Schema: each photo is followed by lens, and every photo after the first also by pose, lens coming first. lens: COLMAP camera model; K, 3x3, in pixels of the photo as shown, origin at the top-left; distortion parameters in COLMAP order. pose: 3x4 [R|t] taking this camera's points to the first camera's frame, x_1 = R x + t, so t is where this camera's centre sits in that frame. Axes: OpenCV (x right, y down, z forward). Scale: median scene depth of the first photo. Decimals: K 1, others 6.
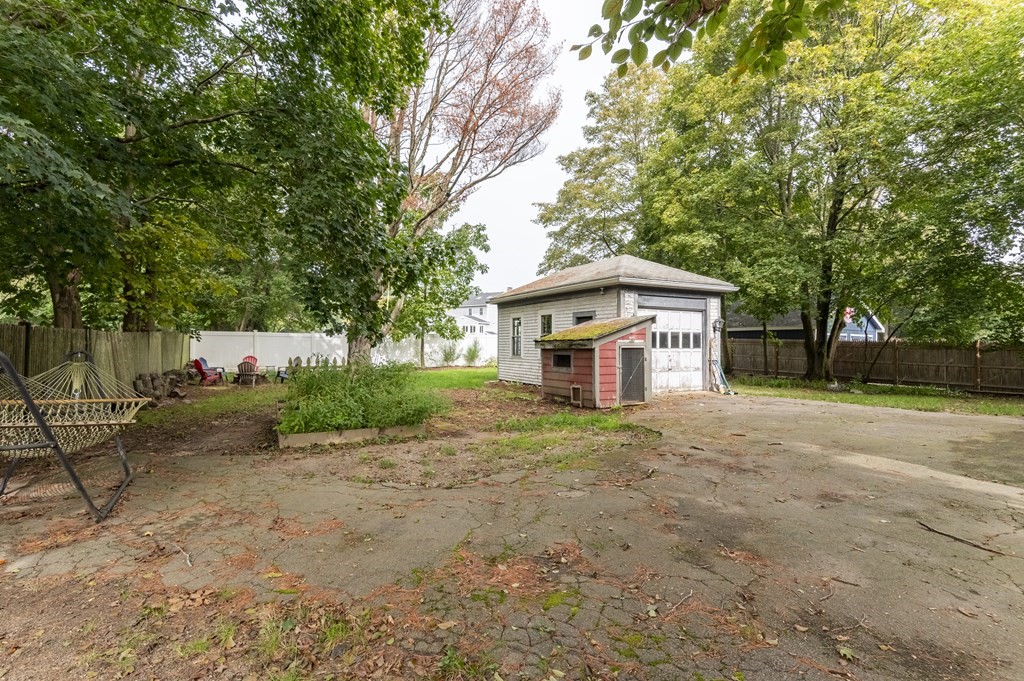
lens RADIAL K [[467.2, 0, 512.0], [0, 467.2, 341.2], [0, 0, 1]] dist [0.004346, -0.000266]
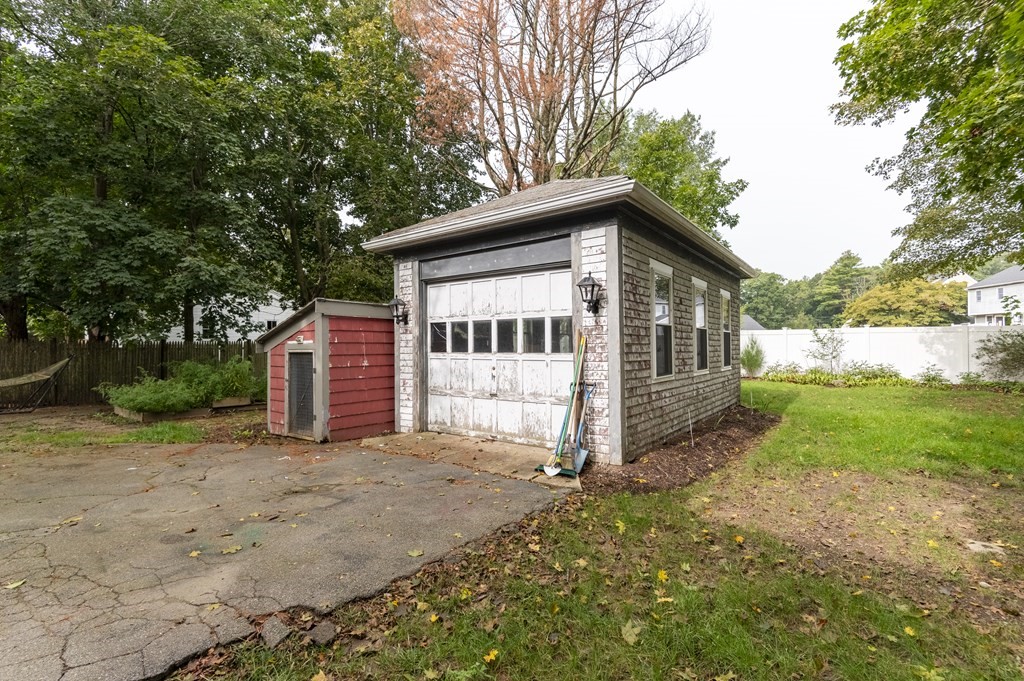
lens RADIAL K [[467.2, 0, 510.6], [0, 467.2, 342.1], [0, 0, 1]] dist [0.004346, -0.000266]
pose [[0.436491, -0.015997, -0.899566, 0.783720], [0.015041, 0.999832, -0.010482, 0.008928], [0.899583, -0.008955, 0.436658, 0.782009]]
